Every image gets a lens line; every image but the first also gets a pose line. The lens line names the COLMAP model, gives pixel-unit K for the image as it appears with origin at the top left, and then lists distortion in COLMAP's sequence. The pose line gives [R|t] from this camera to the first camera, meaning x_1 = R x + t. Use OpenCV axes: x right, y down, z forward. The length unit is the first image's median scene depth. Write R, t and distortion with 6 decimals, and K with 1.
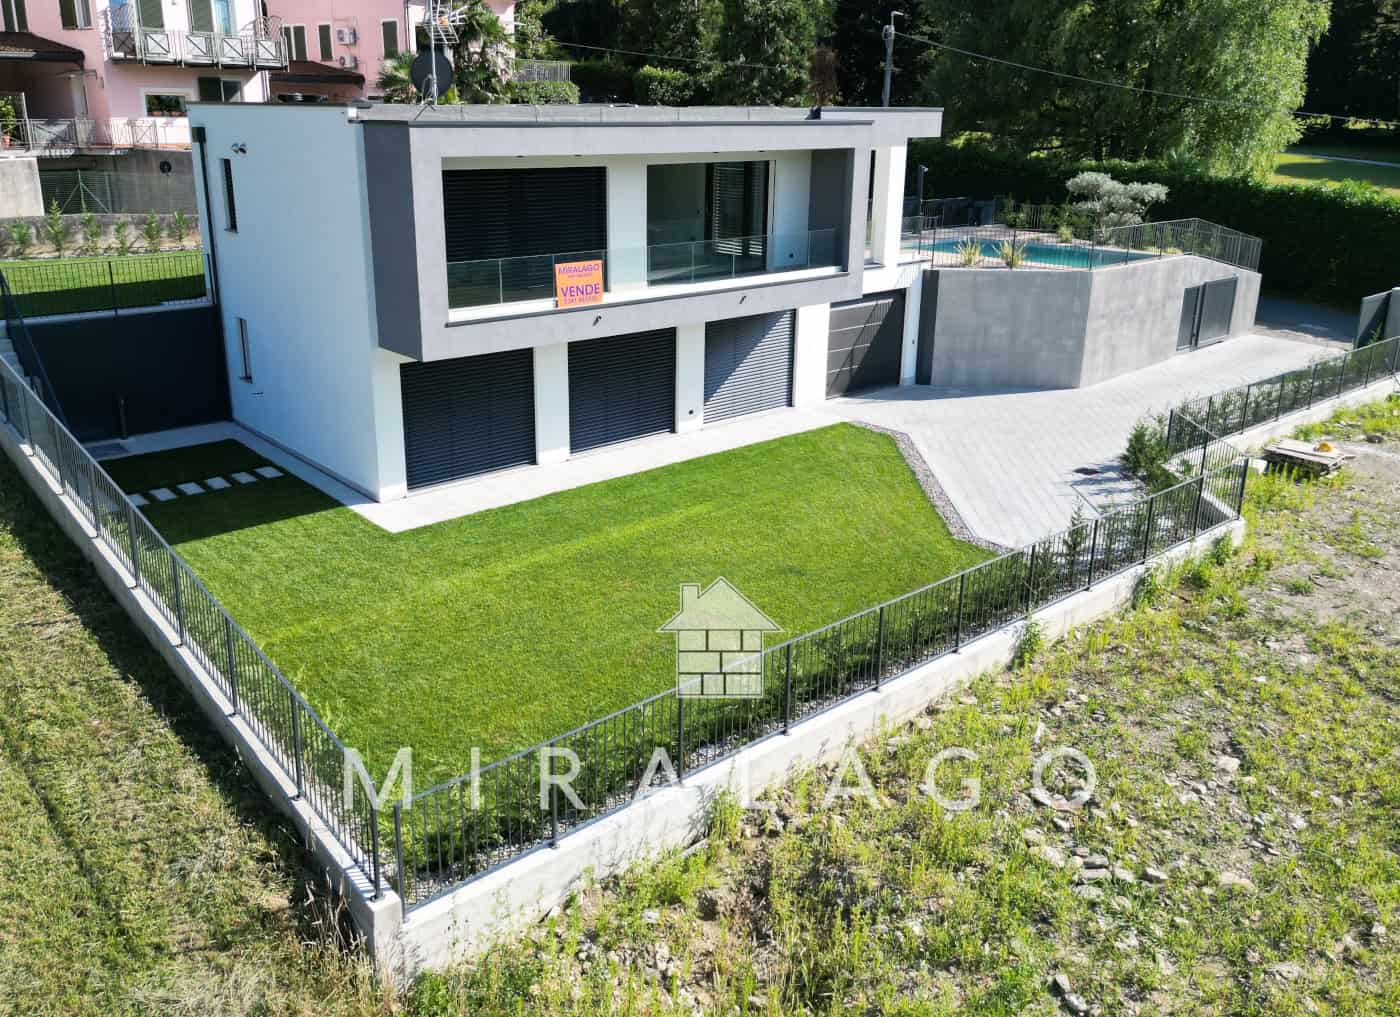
lens RADIAL K [[1025.6, 0, 696.0], [0, 1025.6, 504.7], [0, 0, 1]] dist [0.068468, -0.070160]
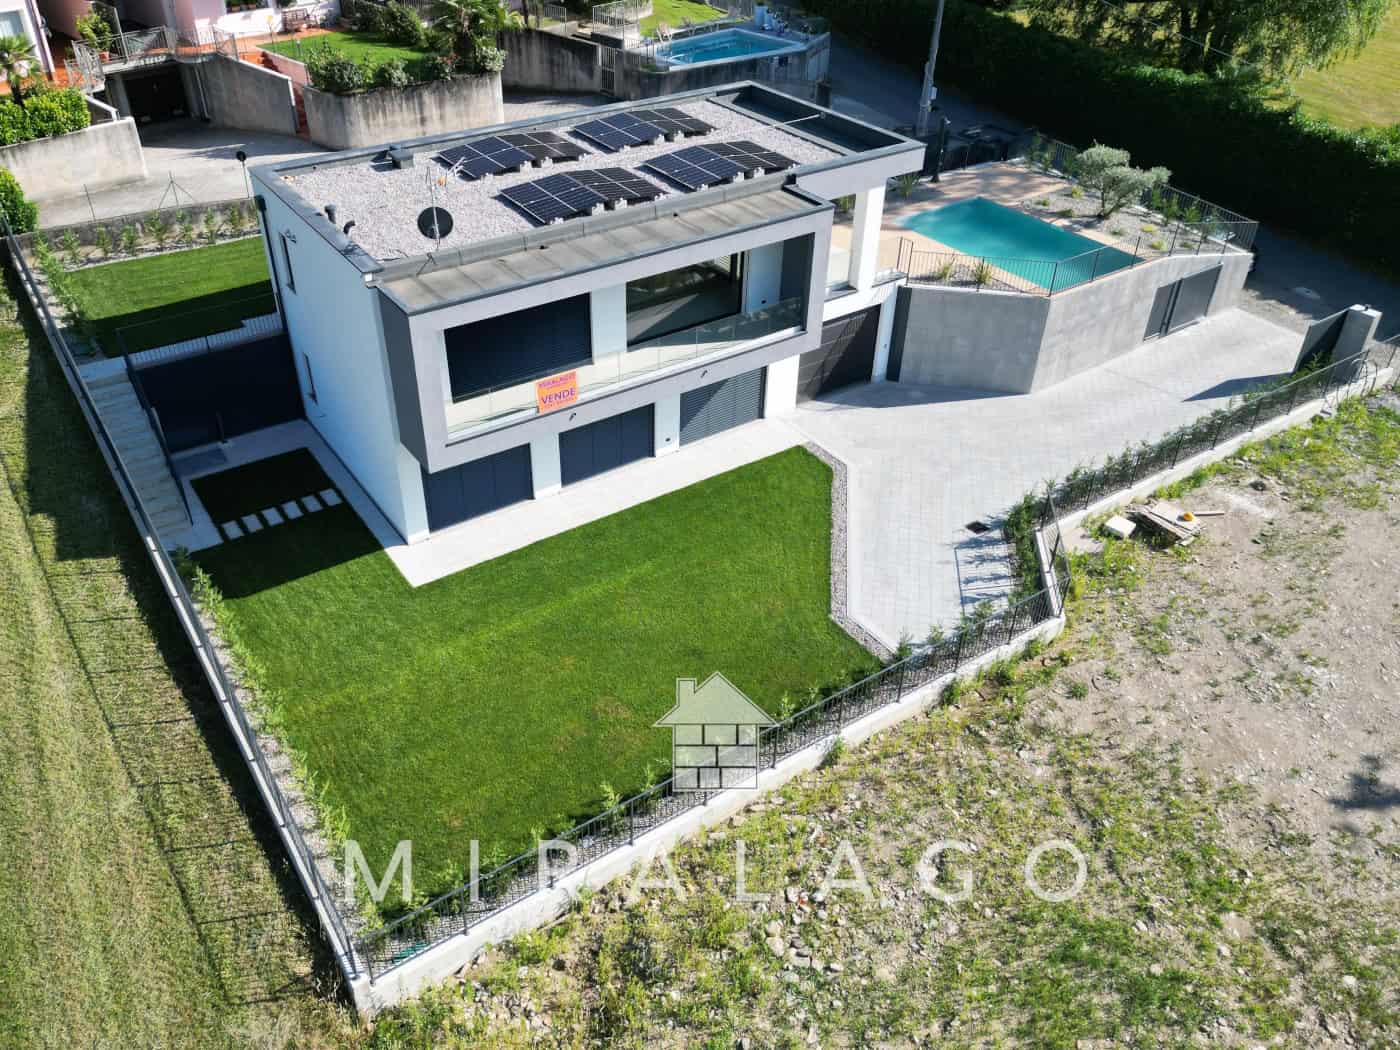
lens RADIAL K [[985.7, 0, 702.1], [0, 985.7, 524.4], [0, 0, 1]] dist [0.063506, -0.060268]
pose [[0.993892, 0.075744, -0.080262, 0.203171], [-0.049452, 0.955847, 0.289675, -0.497399], [0.098659, -0.283936, 0.953754, -0.206901]]
